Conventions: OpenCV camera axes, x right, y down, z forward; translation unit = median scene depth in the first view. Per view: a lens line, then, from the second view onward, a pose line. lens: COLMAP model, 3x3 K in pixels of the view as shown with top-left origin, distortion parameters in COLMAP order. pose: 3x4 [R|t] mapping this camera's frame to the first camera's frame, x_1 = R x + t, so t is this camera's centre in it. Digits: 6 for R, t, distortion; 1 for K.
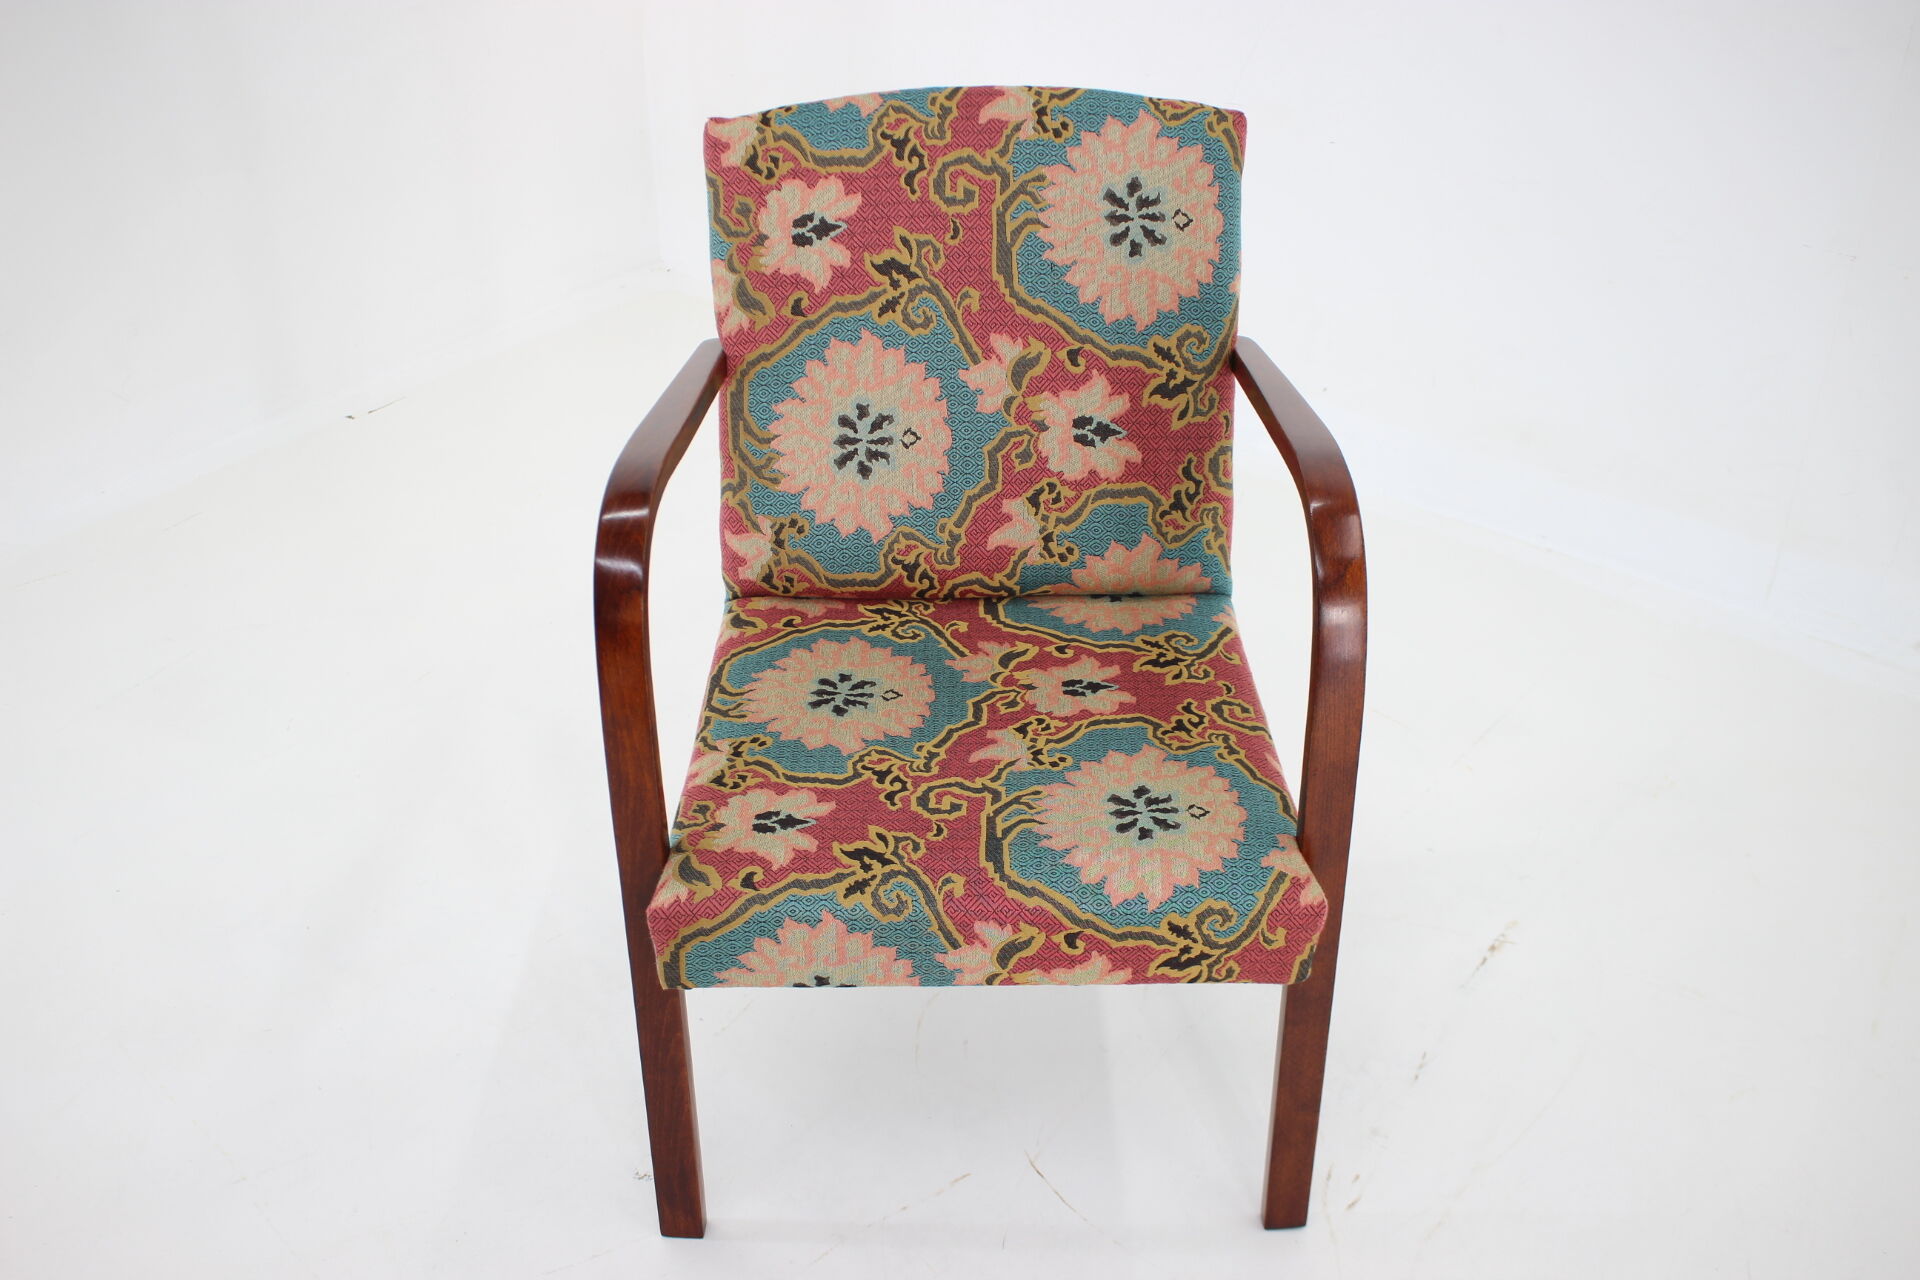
lens RADIAL K [[1957.1, 0, 960.0], [0, 1957.1, 640.0], [0, 0, 1]] dist [-0.124350, 0.004829]
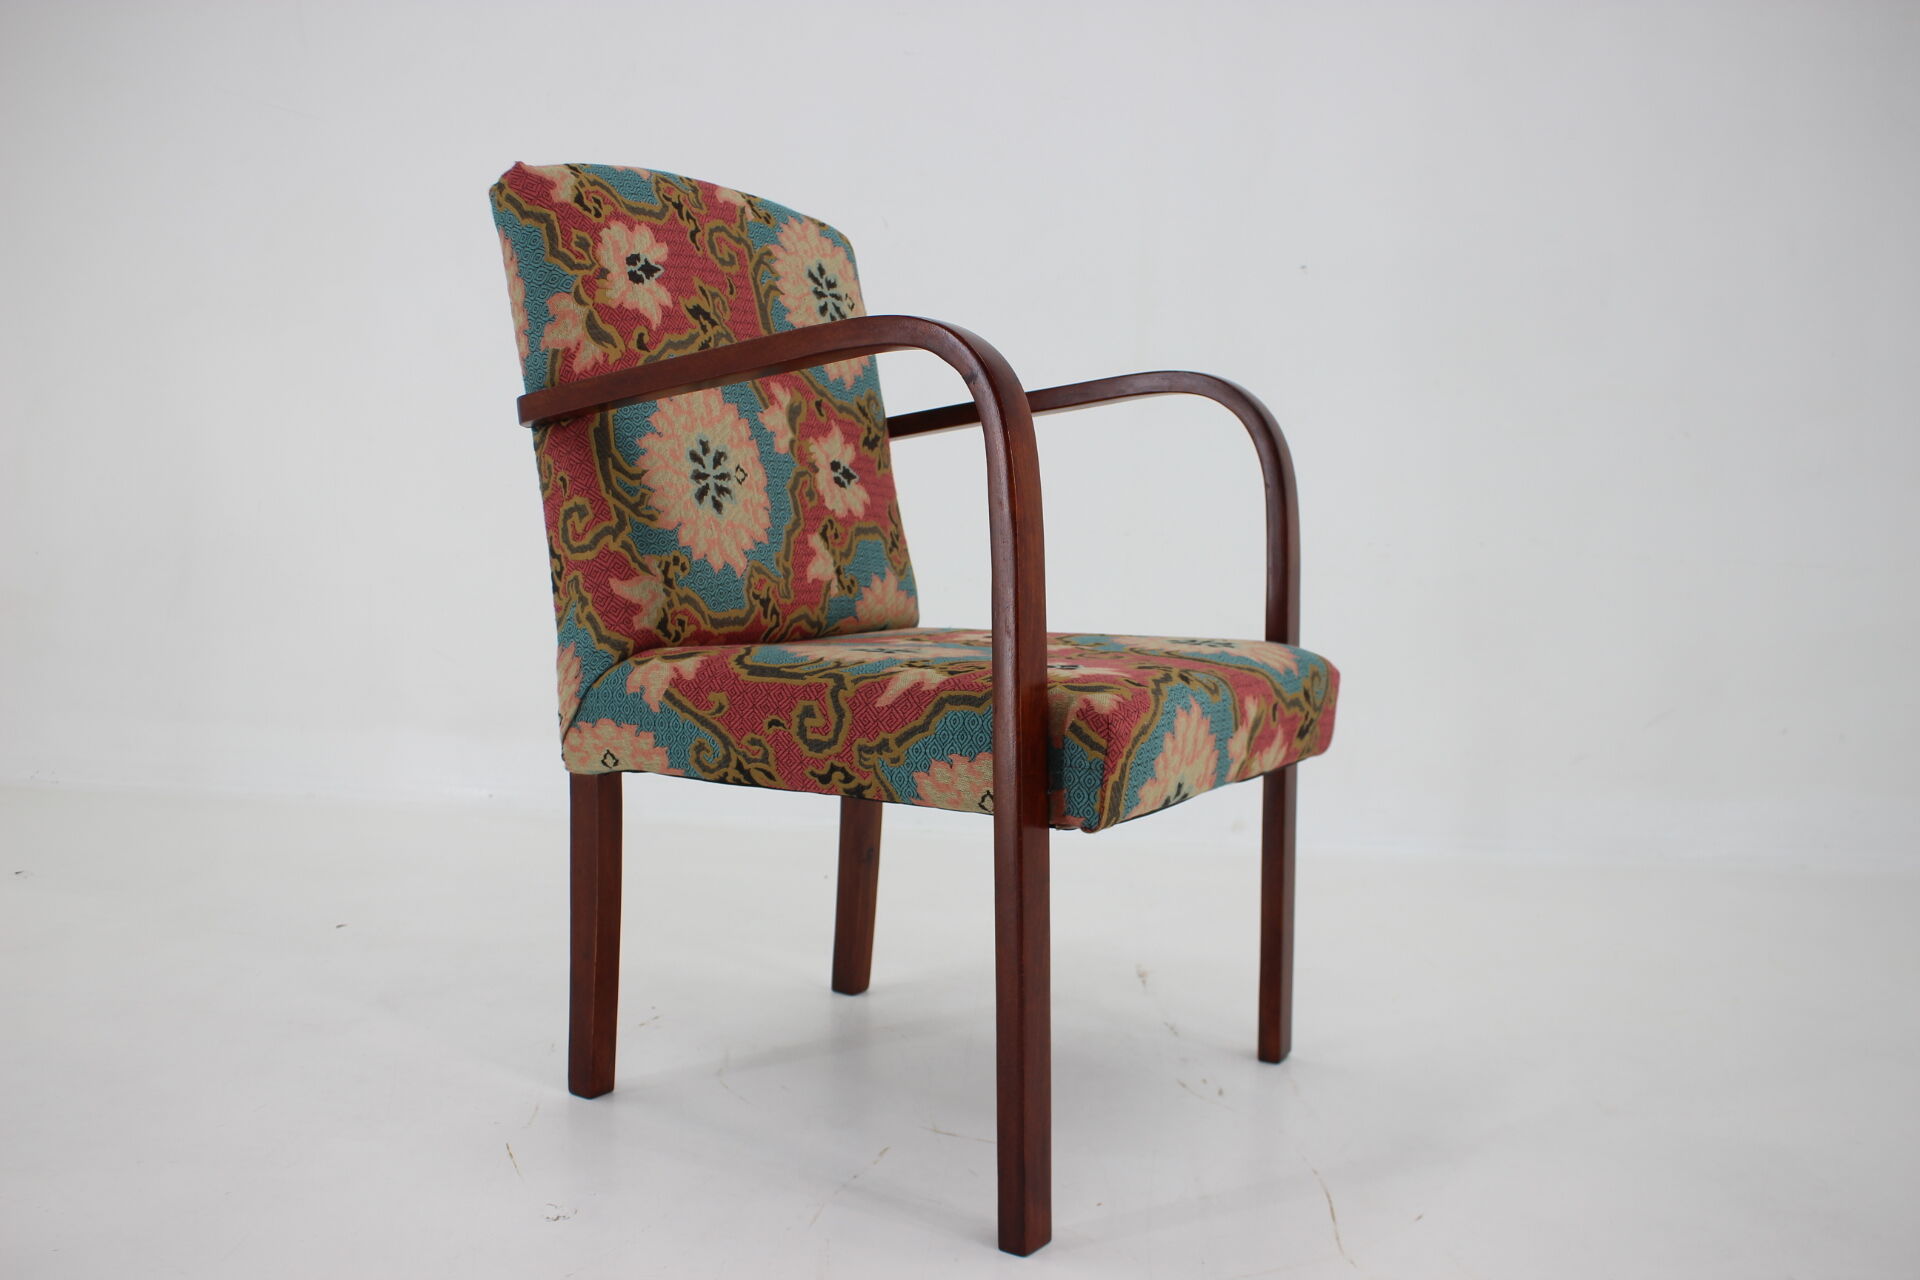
lens RADIAL K [[1709.7, 0, 960.0], [0, 1709.7, 640.0], [0, 0, 1]] dist [-0.128608, 0.001865]
pose [[0.513431, -0.044893, 0.856956, -0.736943], [0.412259, 0.888744, -0.200440, 0.199466], [-0.752616, 0.456200, 0.474816, 0.539747]]
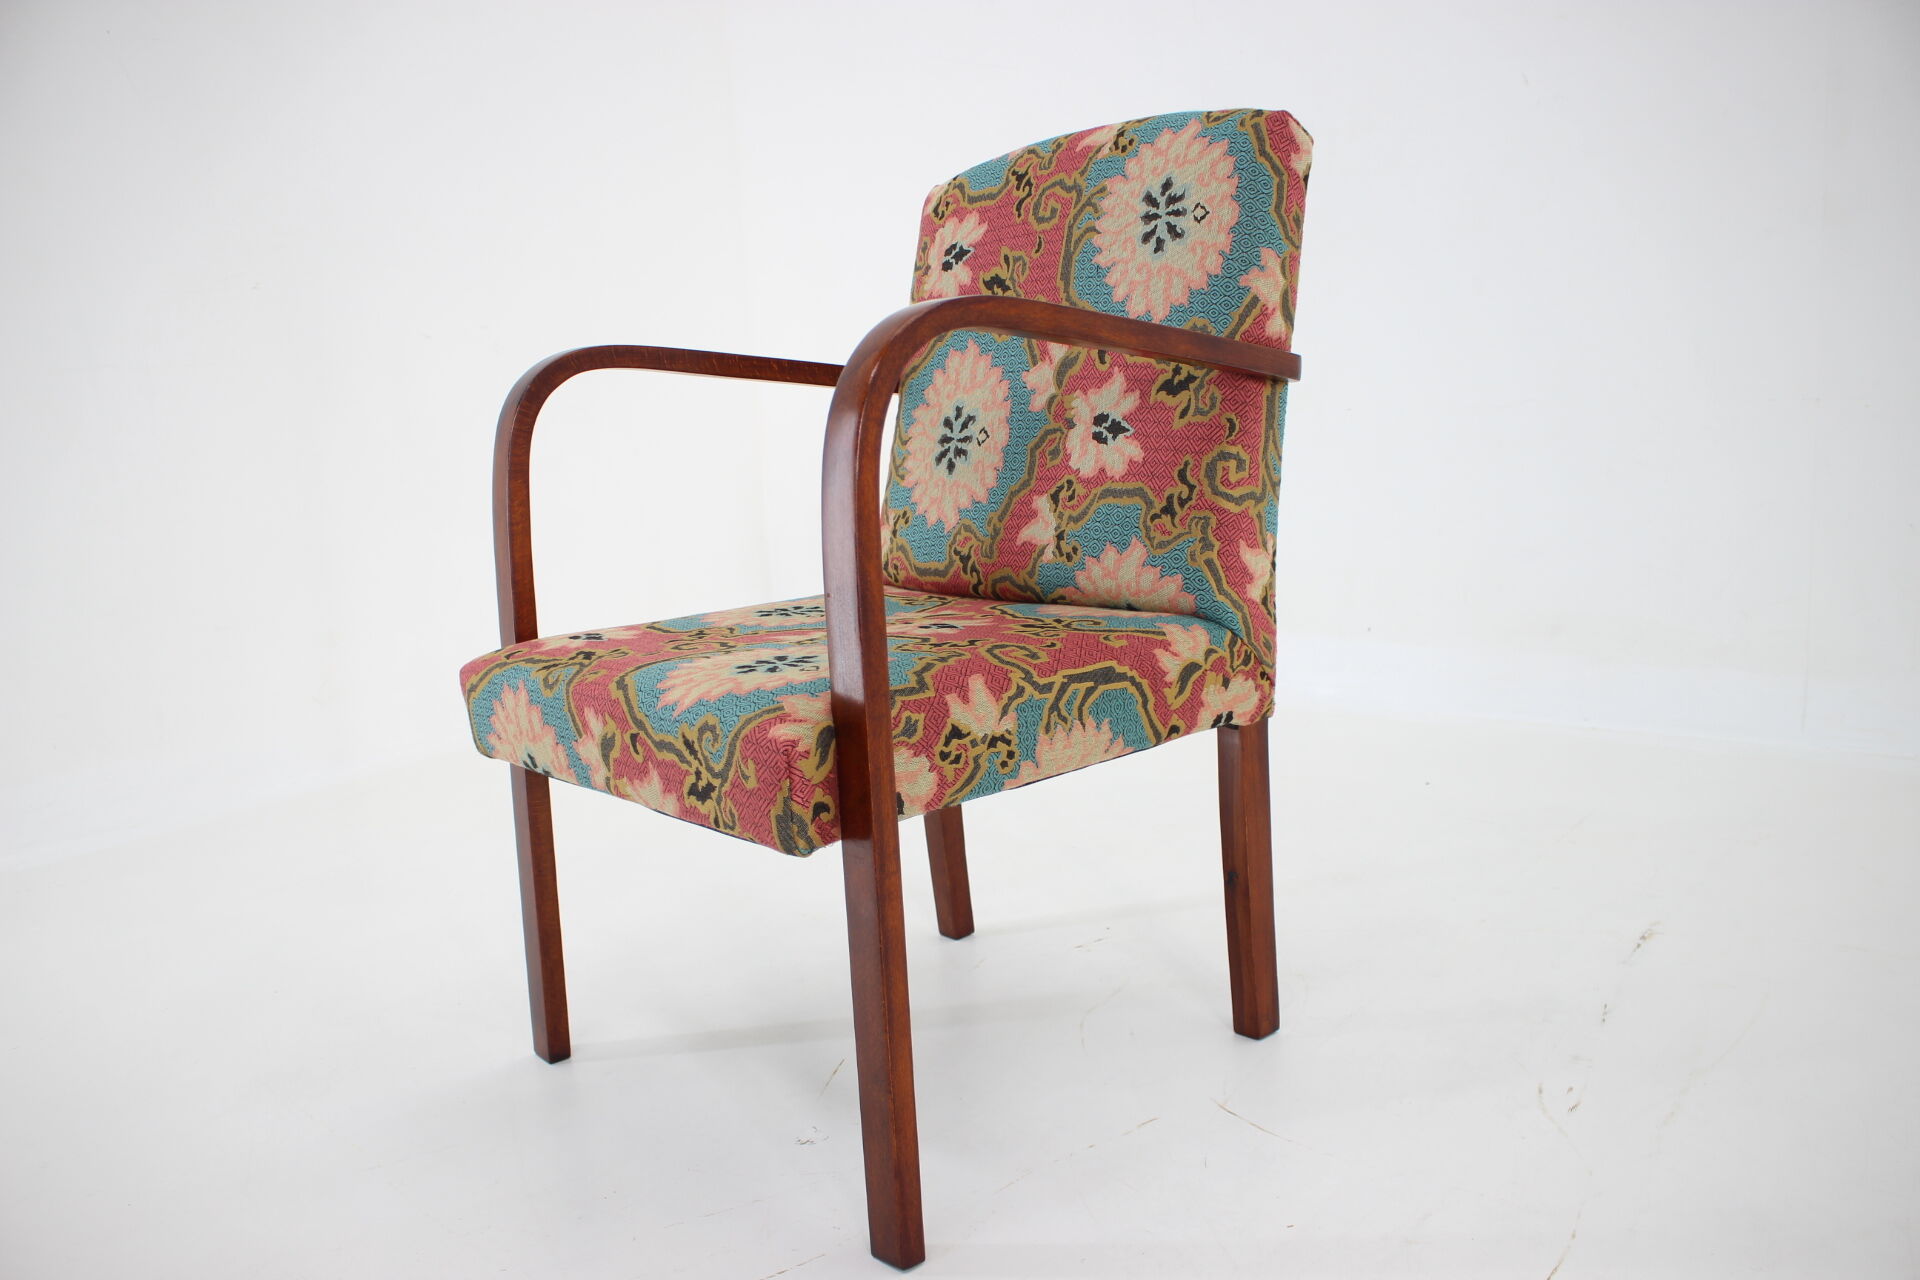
lens RADIAL K [[1610.4, 0, 960.0], [0, 1610.4, 640.0], [0, 0, 1]] dist [-0.154237, 0.125183]
pose [[0.654312, 0.089686, -0.750887, 0.642625], [-0.333802, 0.925227, -0.180362, 0.164032], [0.678566, 0.368661, 0.635325, 0.480360]]
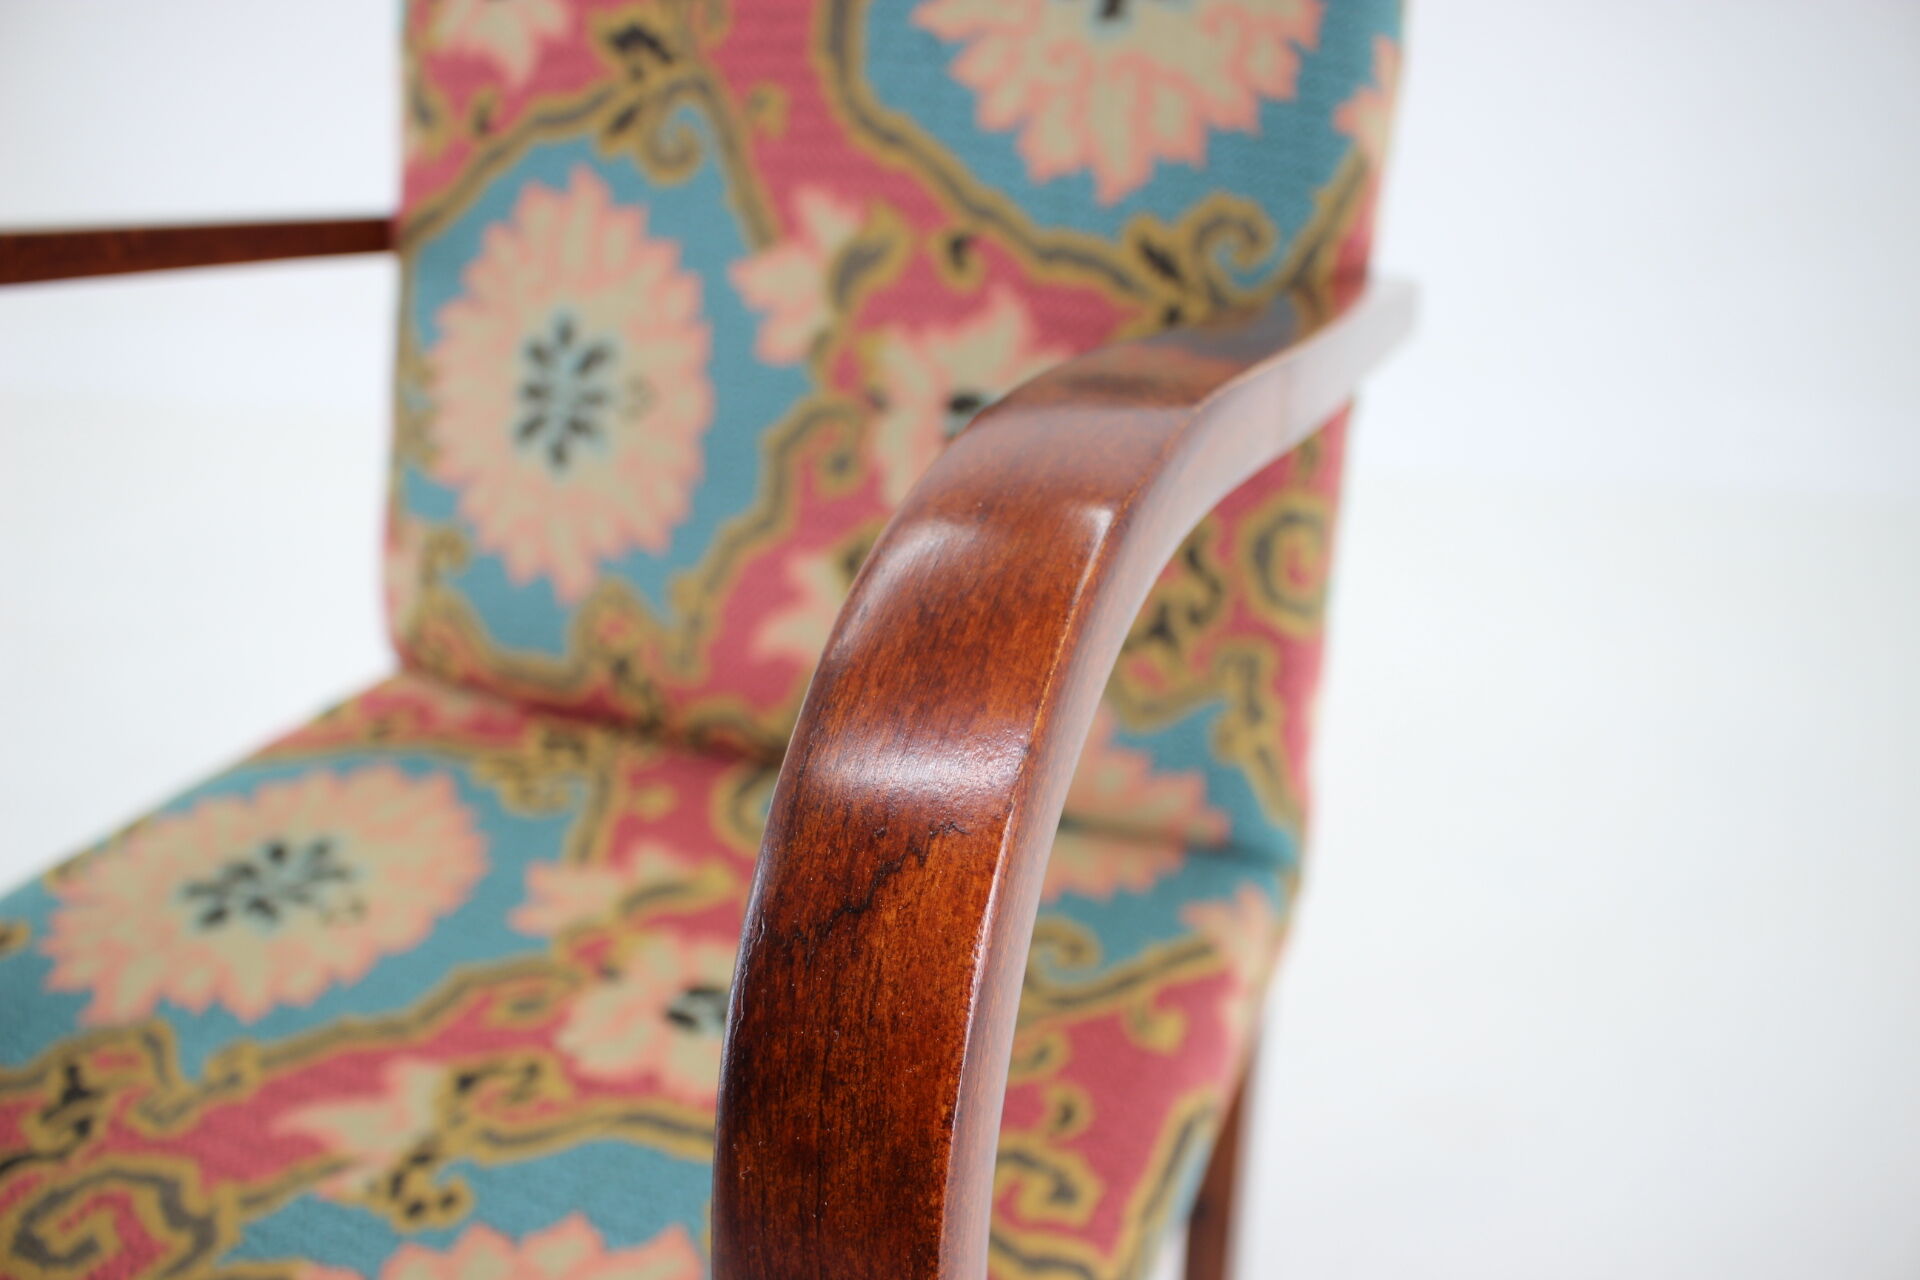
lens RADIAL K [[1610.4, 0, 960.0], [0, 1610.4, 640.0], [0, 0, 1]] dist [-0.154237, 0.125183]
pose [[0.908281, 0.170343, -0.382110, 0.210470], [-0.204111, 0.977705, -0.049319, -0.042062], [0.365190, 0.122788, 0.922800, 0.679546]]
